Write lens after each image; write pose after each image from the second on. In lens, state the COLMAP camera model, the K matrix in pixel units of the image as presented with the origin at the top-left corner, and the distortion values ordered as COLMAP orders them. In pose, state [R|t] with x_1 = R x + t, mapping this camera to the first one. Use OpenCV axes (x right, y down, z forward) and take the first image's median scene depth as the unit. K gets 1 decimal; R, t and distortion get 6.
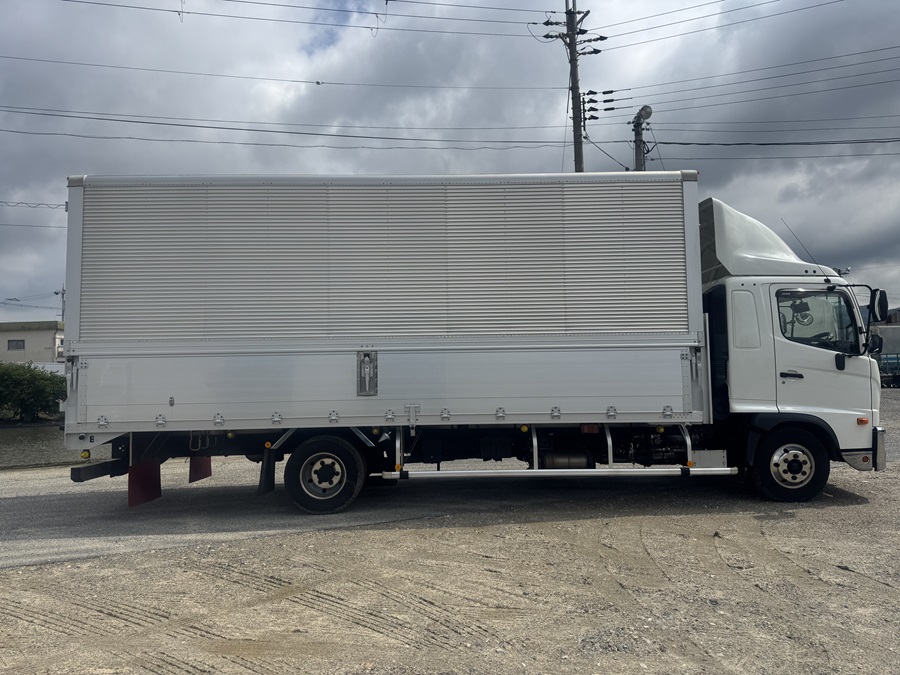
lens RADIAL K [[633.1, 0, 450.0], [0, 633.1, 337.5], [0, 0, 1]] dist [0.008850, 0.001518]
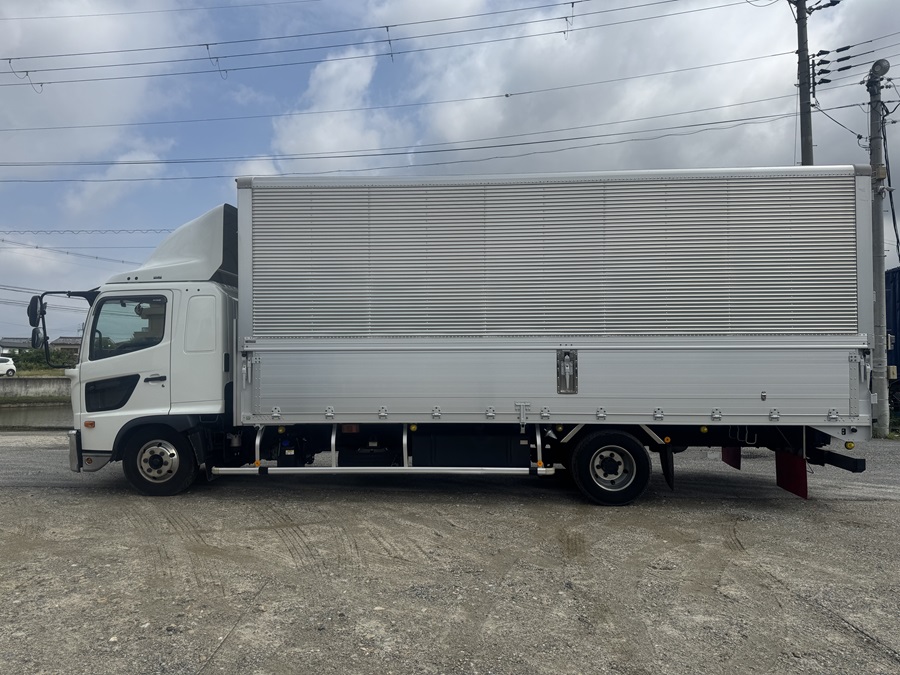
lens RADIAL K [[605.4, 0, 444.6], [0, 605.4, 371.1], [0, 0, 1]] dist [0.087792, -0.095563]
pose [[0.895935, 0.022617, -0.443609, 0.155253], [0.003641, 0.998295, 0.058251, -0.002929], [0.444170, -0.053804, 0.894326, -0.004006]]
